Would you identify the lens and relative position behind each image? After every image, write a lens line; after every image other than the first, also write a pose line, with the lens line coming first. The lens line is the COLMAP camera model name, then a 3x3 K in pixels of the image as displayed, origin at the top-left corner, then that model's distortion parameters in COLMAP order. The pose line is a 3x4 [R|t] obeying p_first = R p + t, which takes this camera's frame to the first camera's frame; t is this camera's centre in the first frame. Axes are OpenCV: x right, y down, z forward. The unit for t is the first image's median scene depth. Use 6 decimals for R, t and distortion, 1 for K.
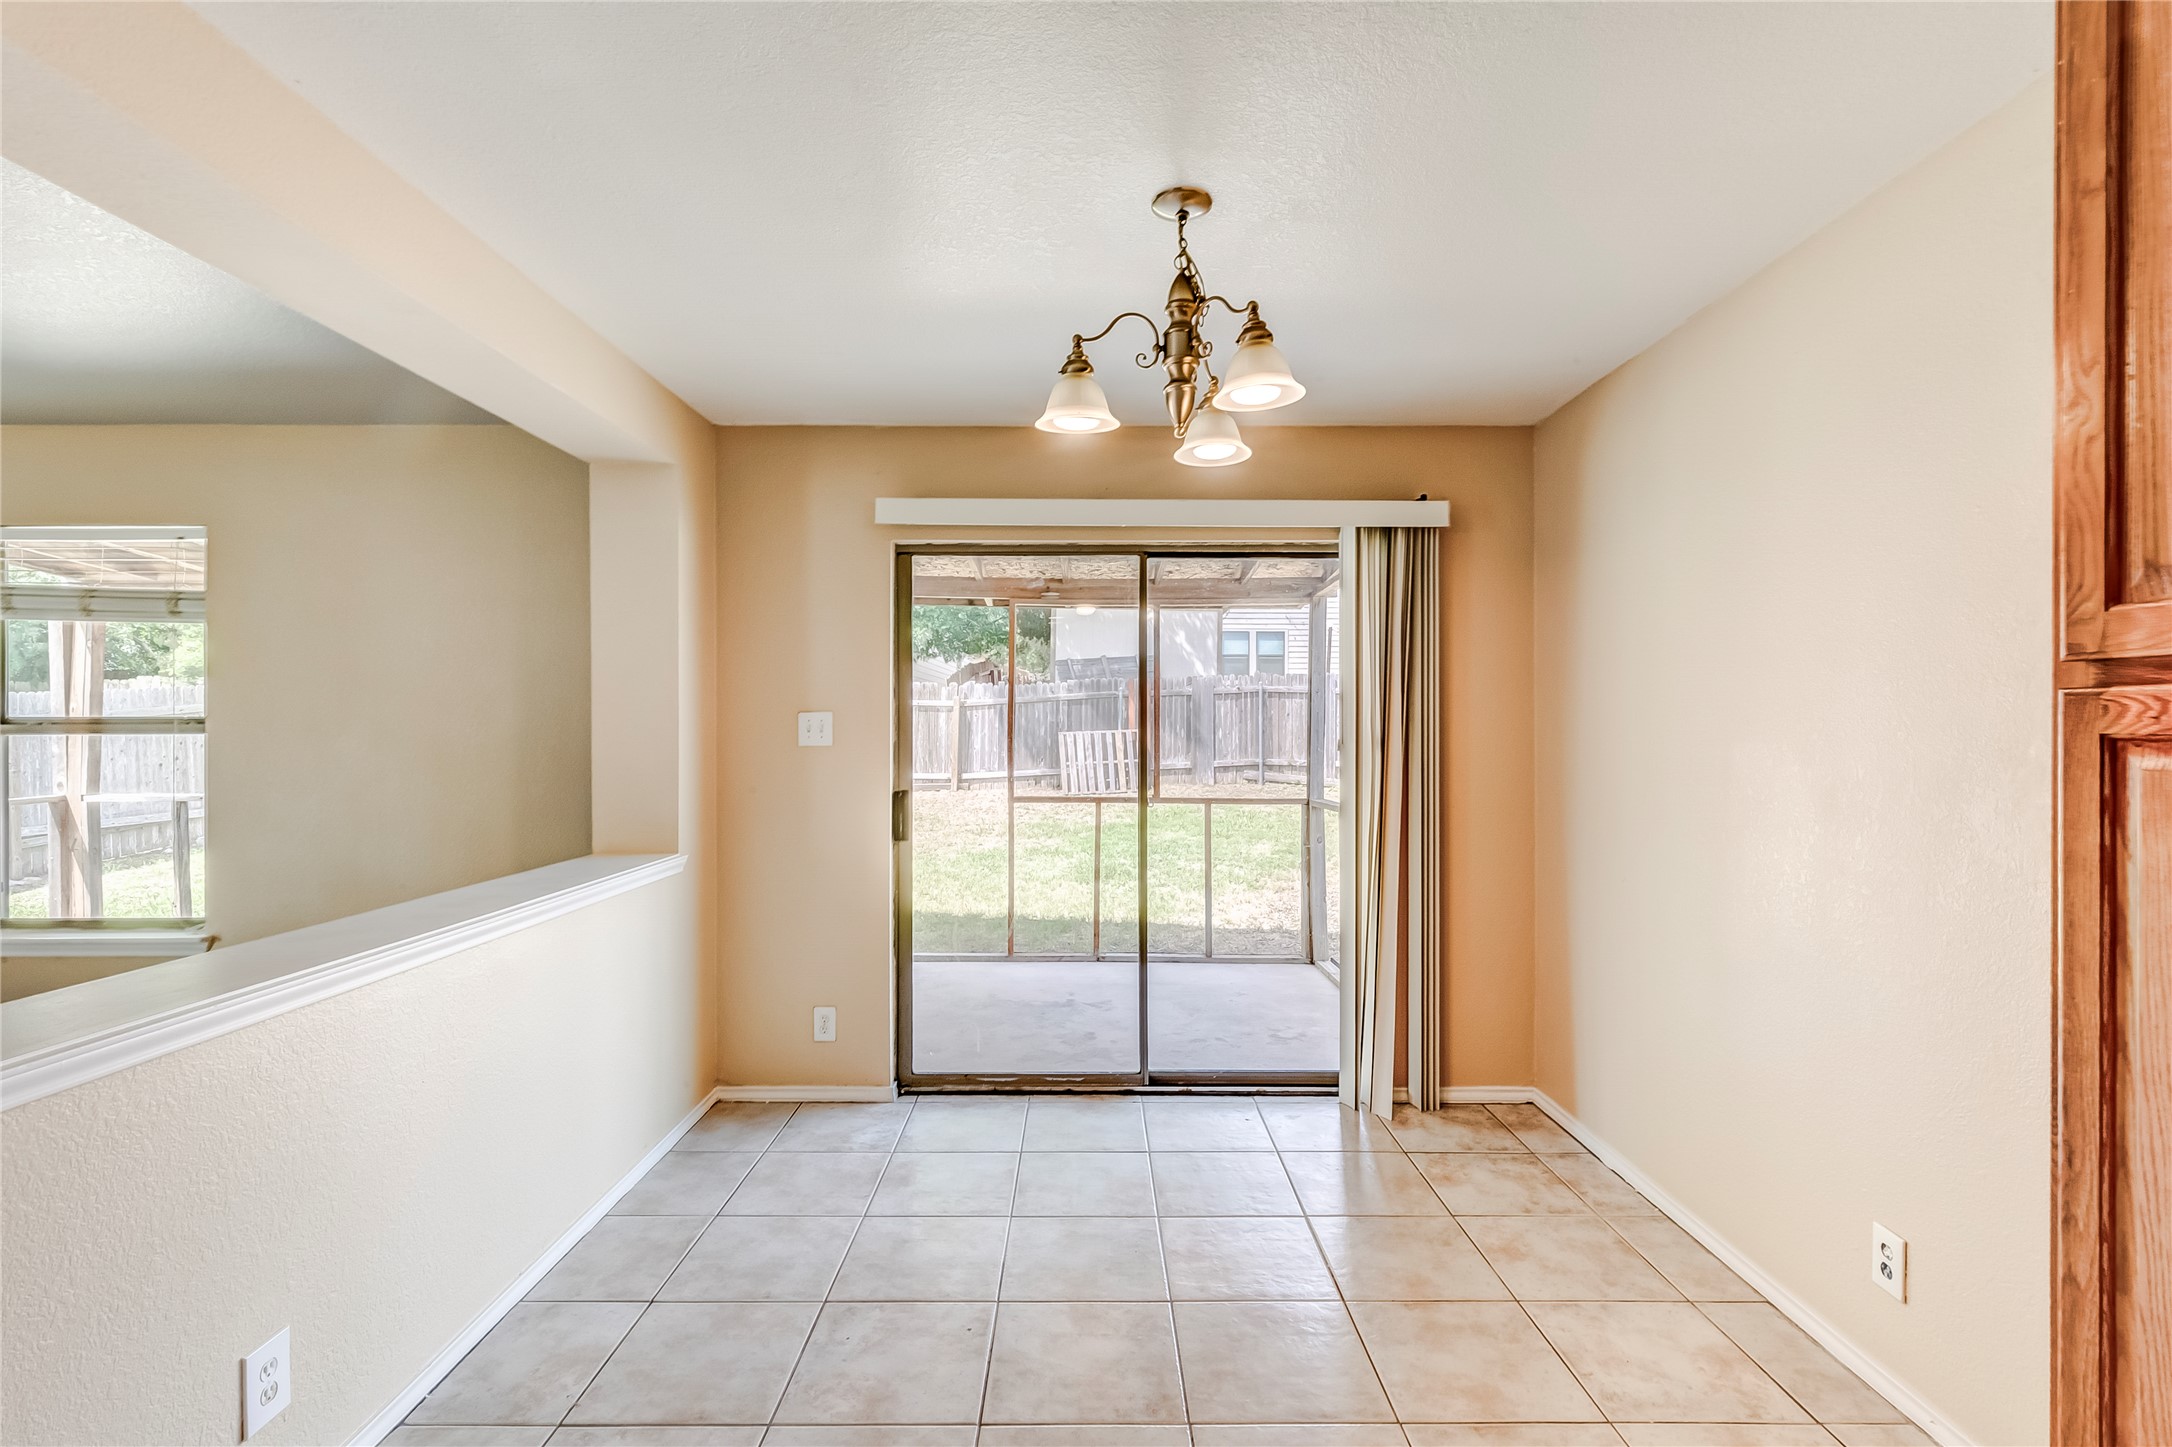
lens RADIAL K [[976.0, 0, 1085.5], [0, 976.0, 731.8], [0, 0, 1]] dist [0.003504, -0.000339]
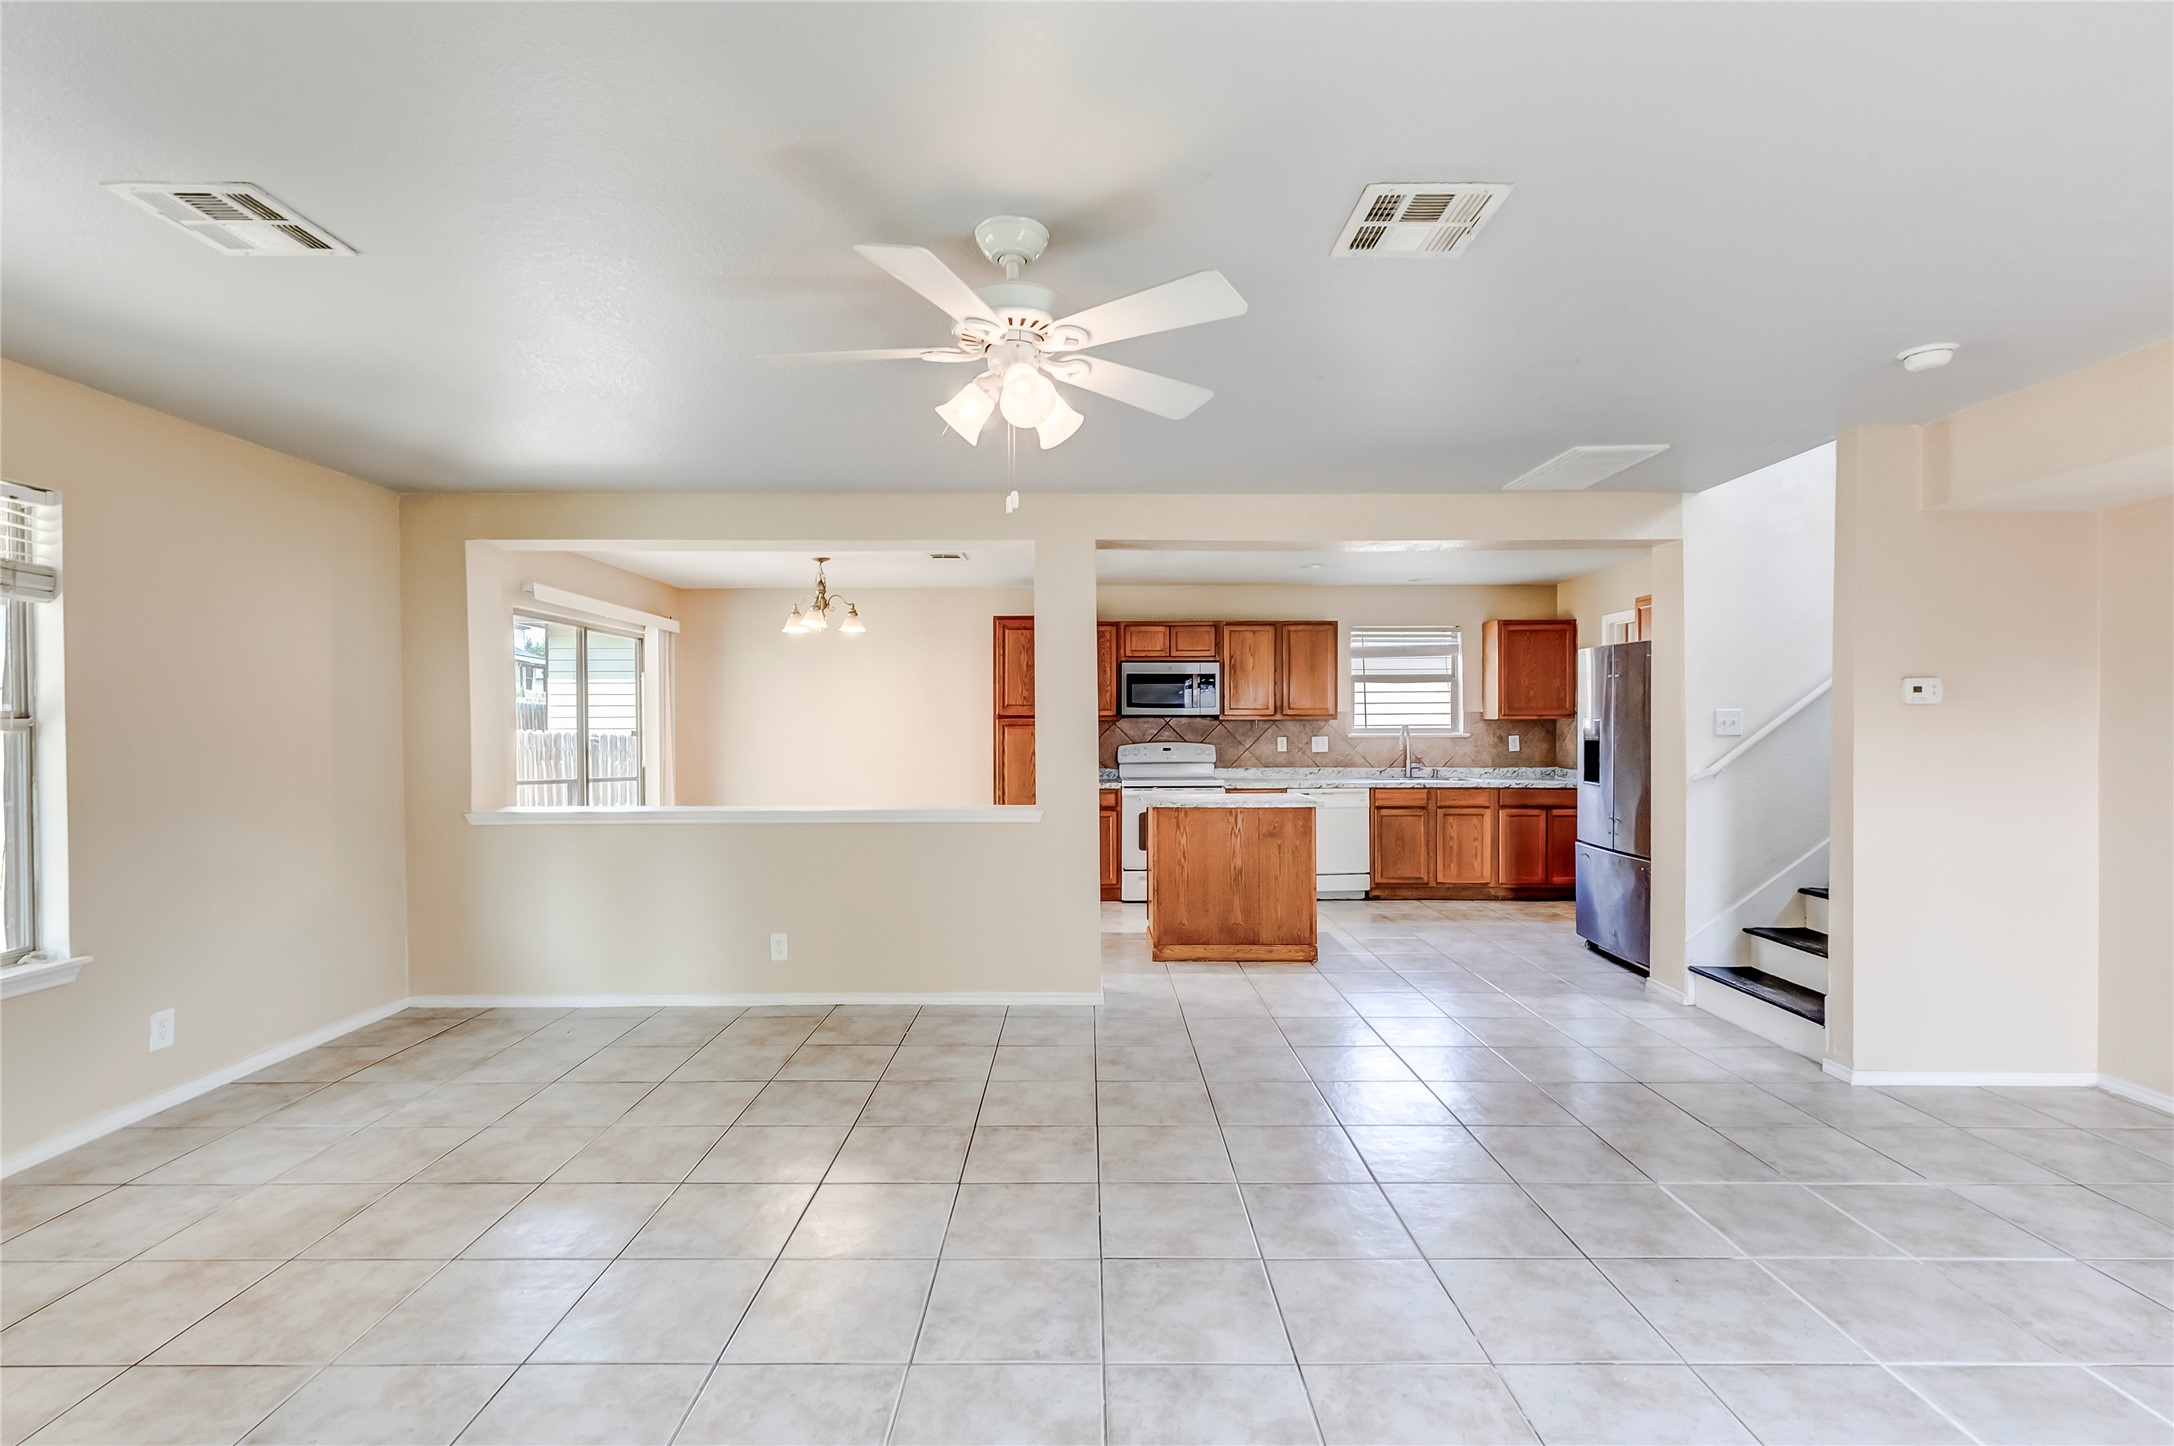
lens RADIAL K [[986.4, 0, 1083.4], [0, 986.4, 731.4], [0, 0, 1]] dist [0.002876, 0.000371]
pose [[-0.000067, -0.005197, 0.999986, -1.769214], [0.006141, 0.999968, 0.005197, 0.003964], [-0.999981, 0.006142, -0.000035, 0.090581]]
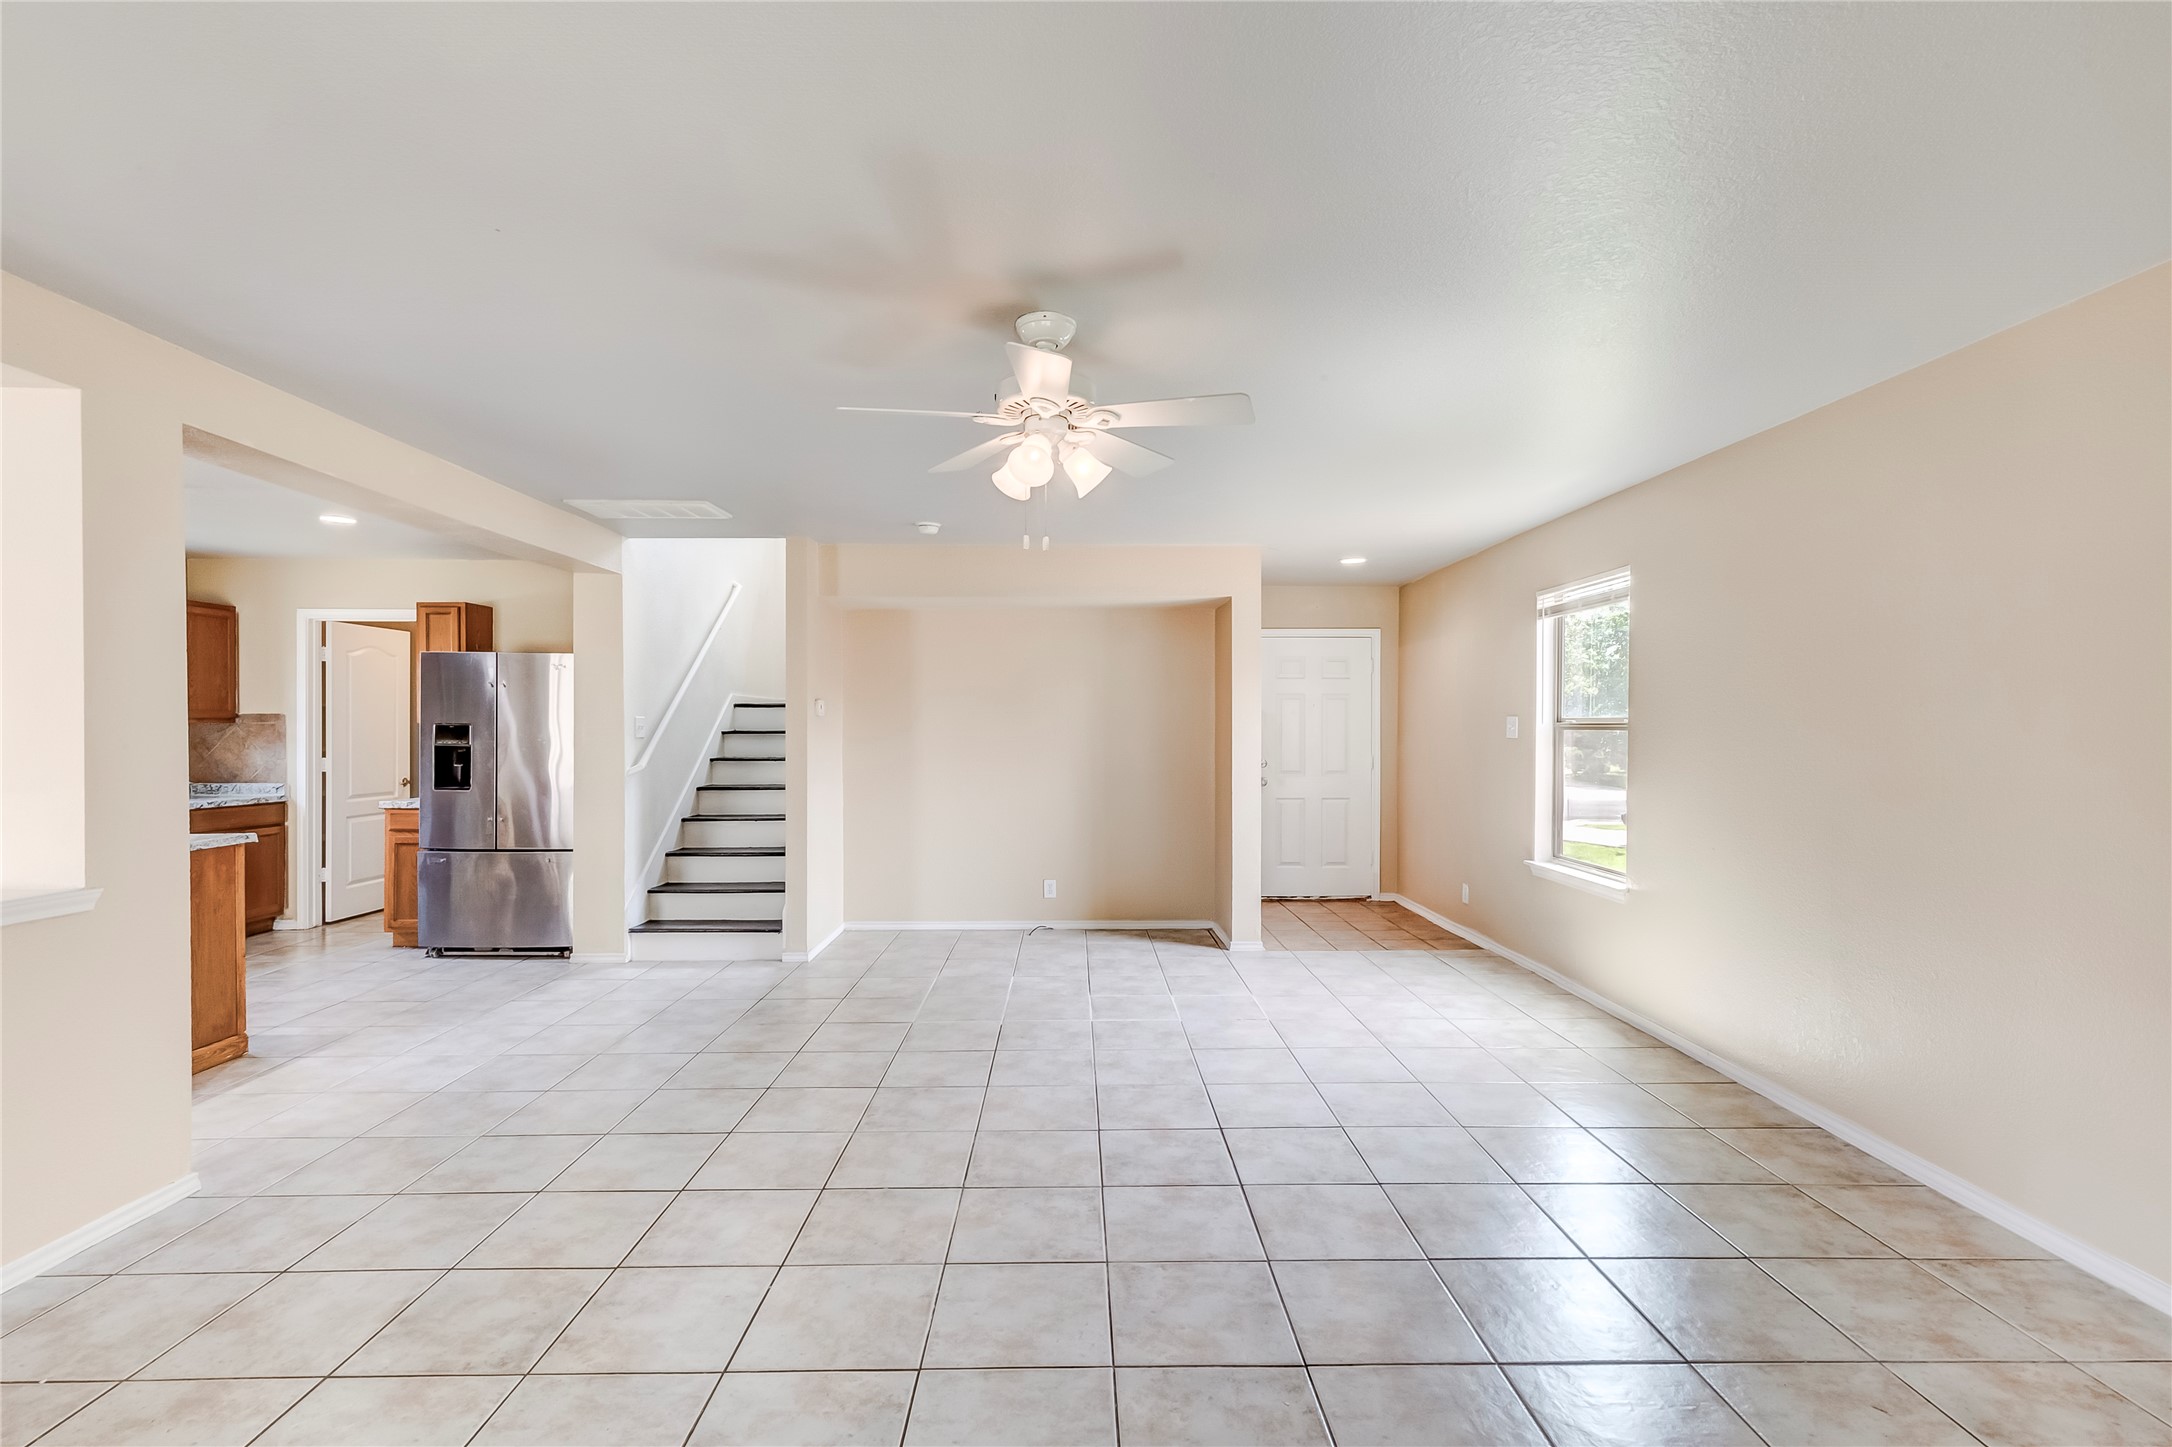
lens RADIAL K [[989.0, 0, 1091.5], [0, 989.0, 729.7], [0, 0, 1]] dist [0.004136, 0.000136]
pose [[-0.999702, 0.003485, -0.024167, -1.165256], [0.003302, 0.999965, 0.007631, -0.002152], [0.024193, 0.007549, -0.999679, 0.886974]]
